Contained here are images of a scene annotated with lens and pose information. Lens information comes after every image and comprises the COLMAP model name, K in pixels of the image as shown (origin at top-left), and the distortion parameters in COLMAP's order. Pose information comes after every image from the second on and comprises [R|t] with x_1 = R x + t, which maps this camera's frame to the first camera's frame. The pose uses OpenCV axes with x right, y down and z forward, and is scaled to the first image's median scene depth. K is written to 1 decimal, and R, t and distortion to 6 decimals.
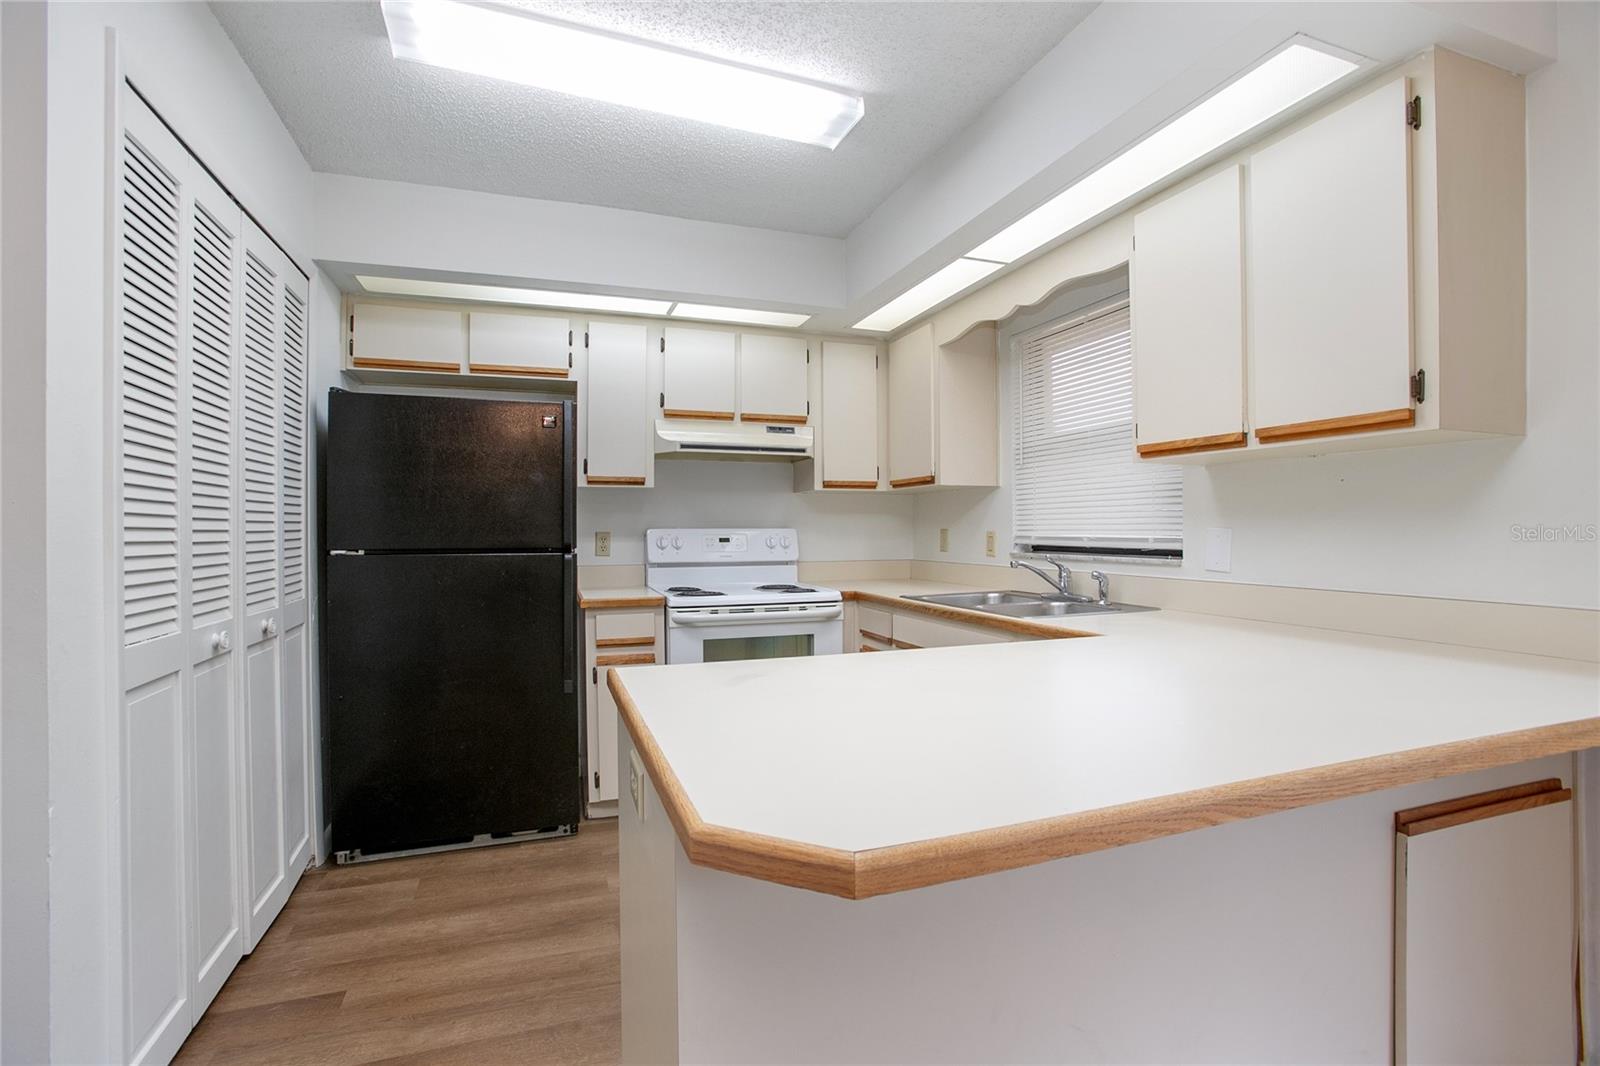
lens RADIAL K [[730.3, 0, 795.5], [0, 730.3, 528.4], [0, 0, 1]] dist [-0.089167, 0.039794]
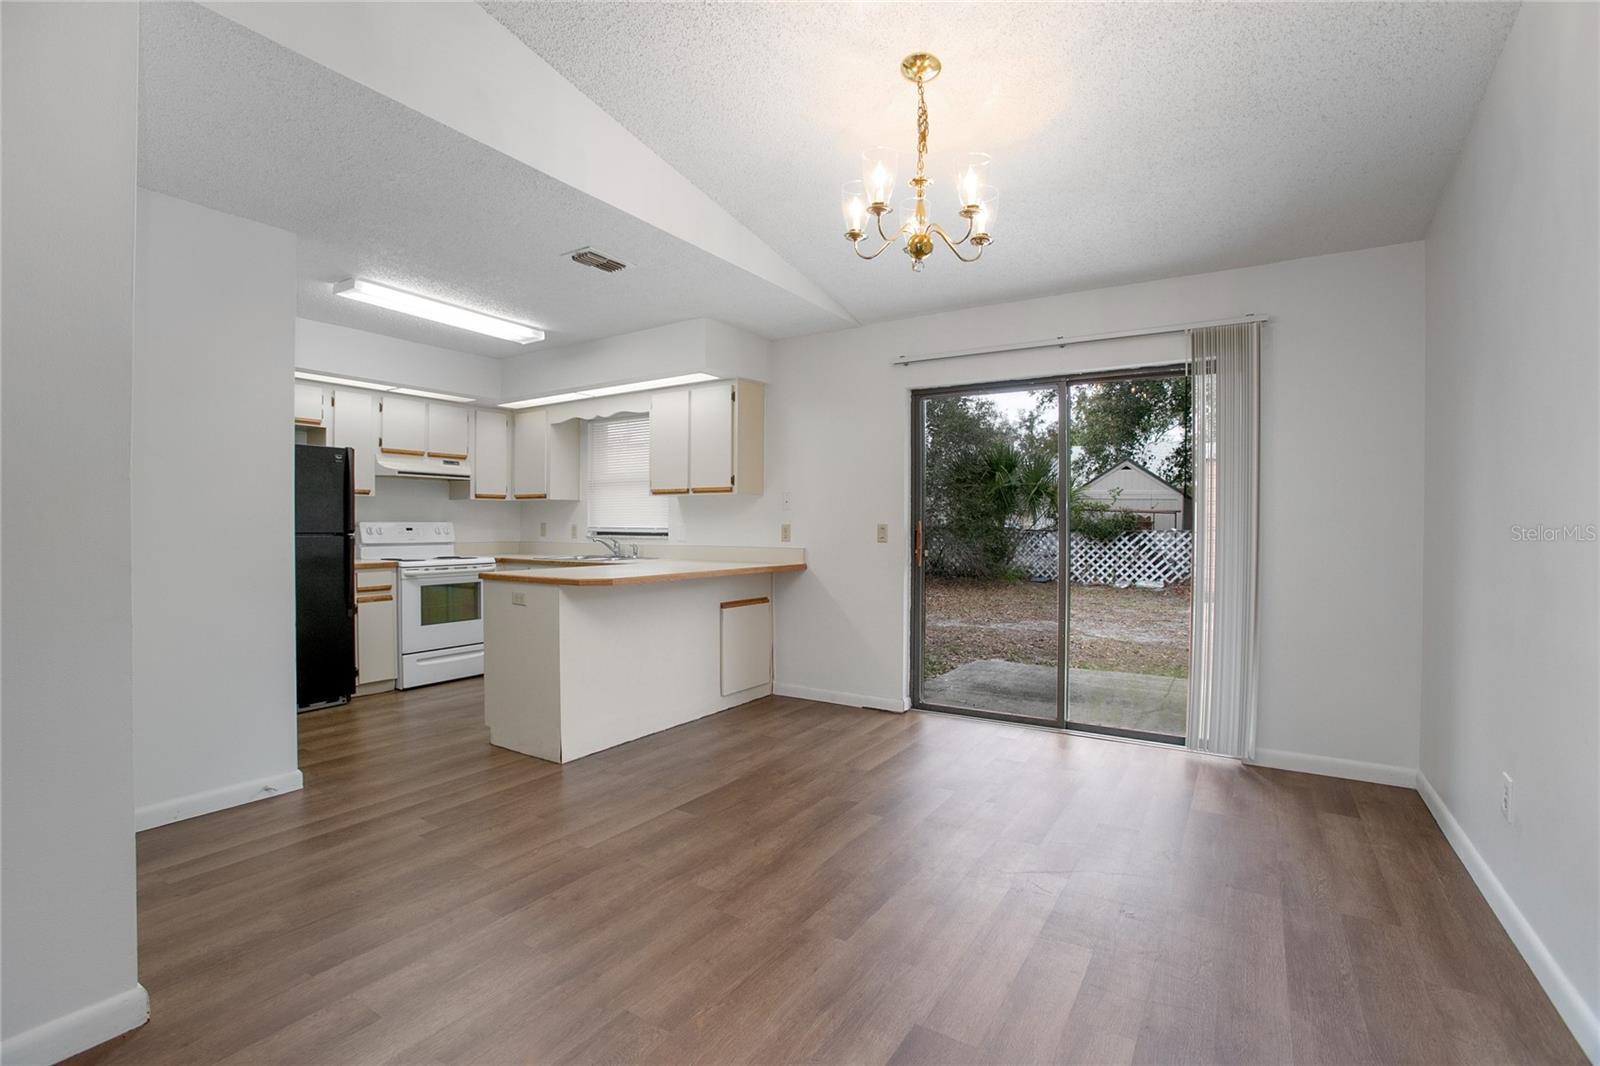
lens RADIAL K [[730.3, 0, 795.5], [0, 730.3, 528.4], [0, 0, 1]] dist [-0.089167, 0.039794]
pose [[0.794415, 0.002501, 0.607371, -0.427652], [-0.006335, 0.999971, 0.004169, 0.002864], [-0.607343, -0.007160, 0.794408, -0.852602]]
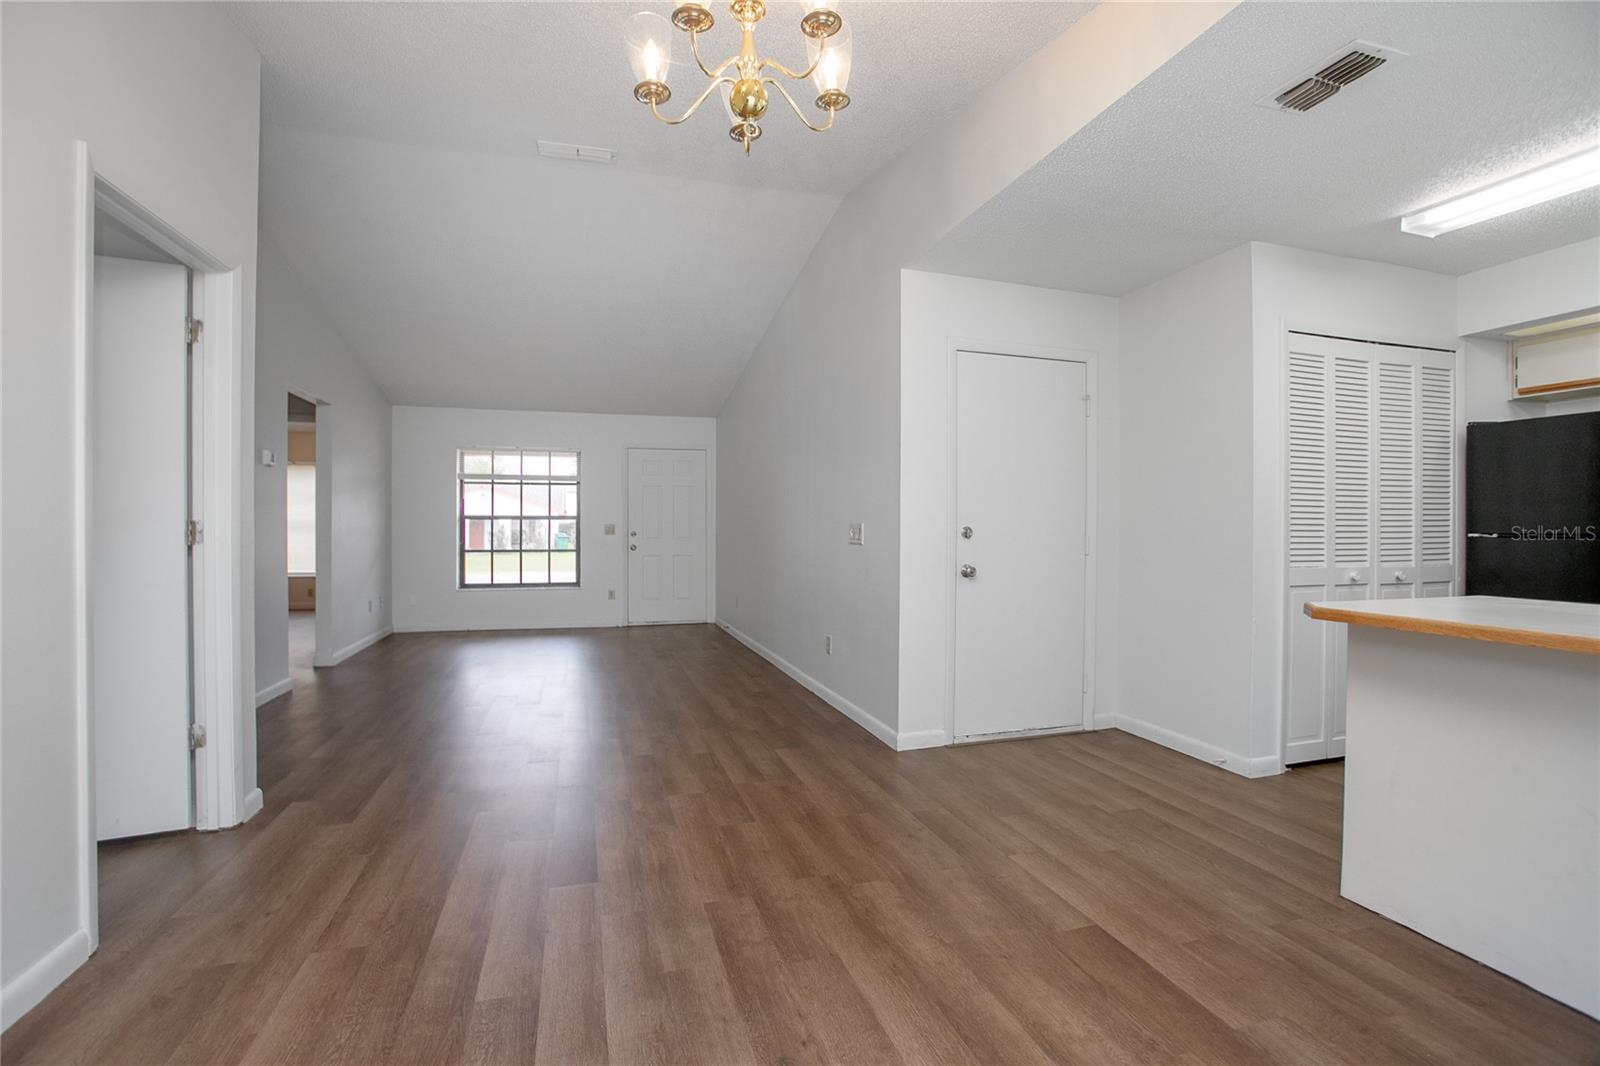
lens RADIAL K [[730.3, 0, 795.5], [0, 730.3, 528.4], [0, 0, 1]] dist [-0.089167, 0.039794]
pose [[-0.057817, 0.008042, -0.998295, 0.681130], [0.000532, 0.999968, 0.008024, 0.006564], [0.998327, -0.000067, -0.057819, -0.245974]]
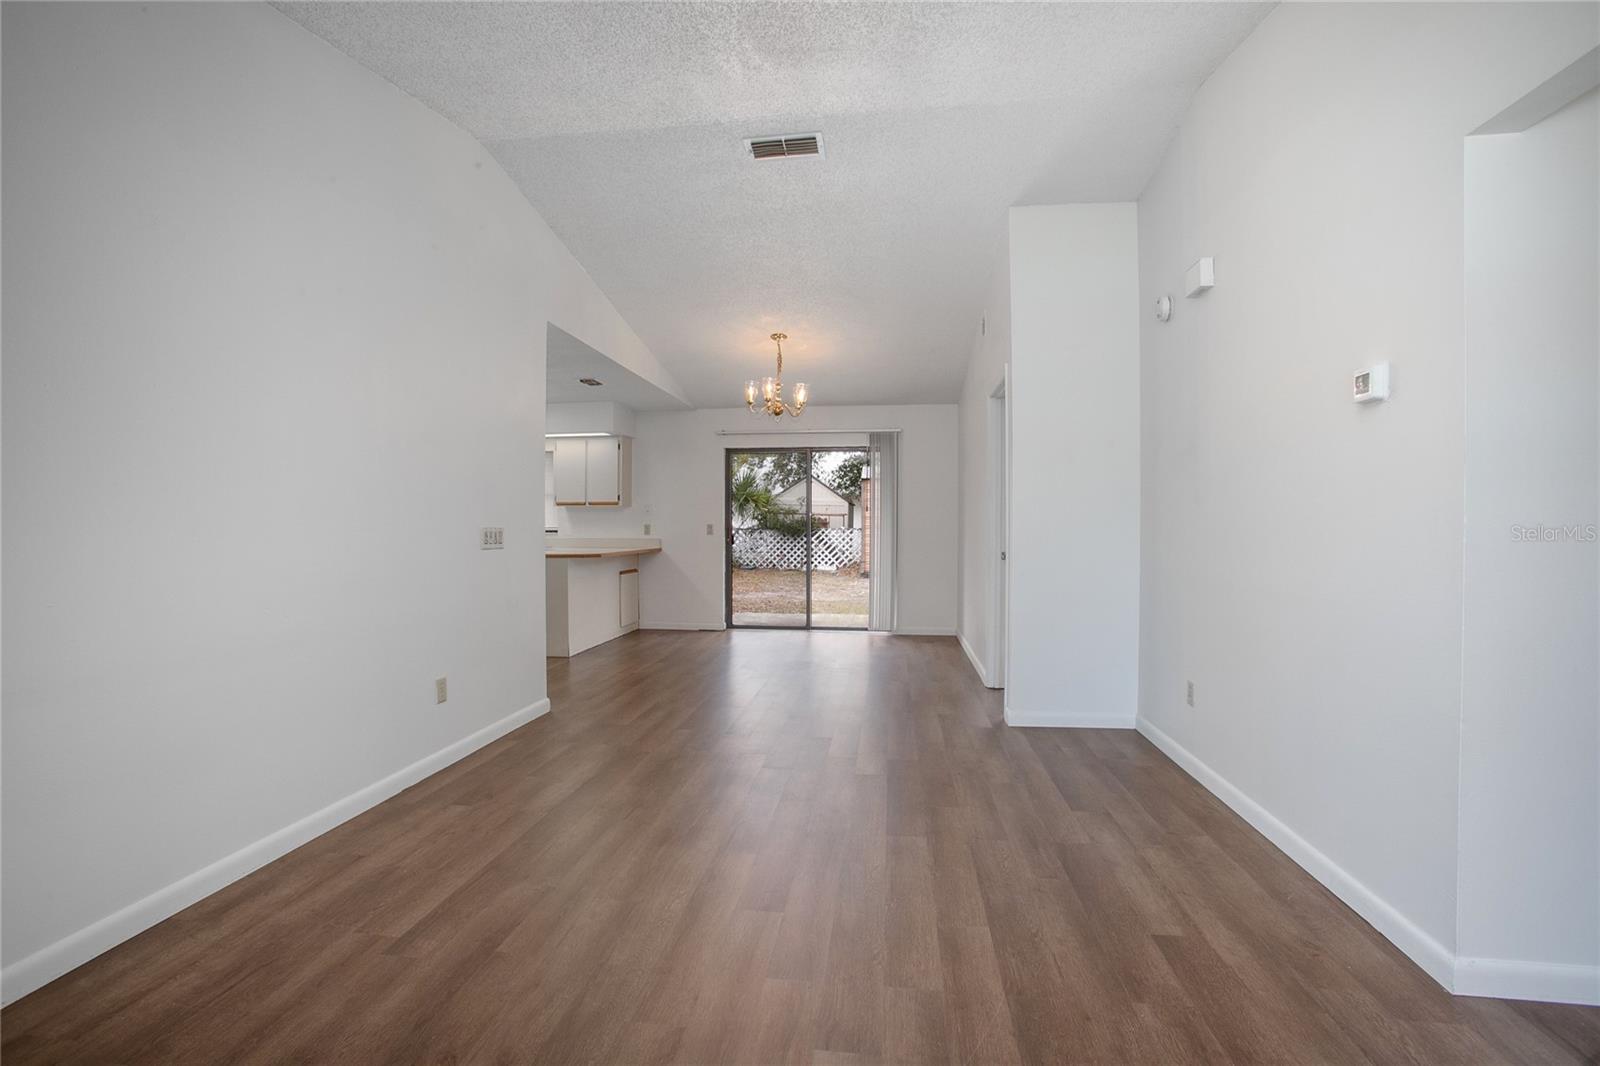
lens RADIAL K [[730.3, 0, 795.5], [0, 730.3, 528.4], [0, 0, 1]] dist [-0.089167, 0.039794]
pose [[0.459226, -0.000005, 0.888320, -1.546767], [-0.003396, 0.999993, 0.001762, 0.008627], [-0.888313, -0.003826, 0.459222, -1.246292]]
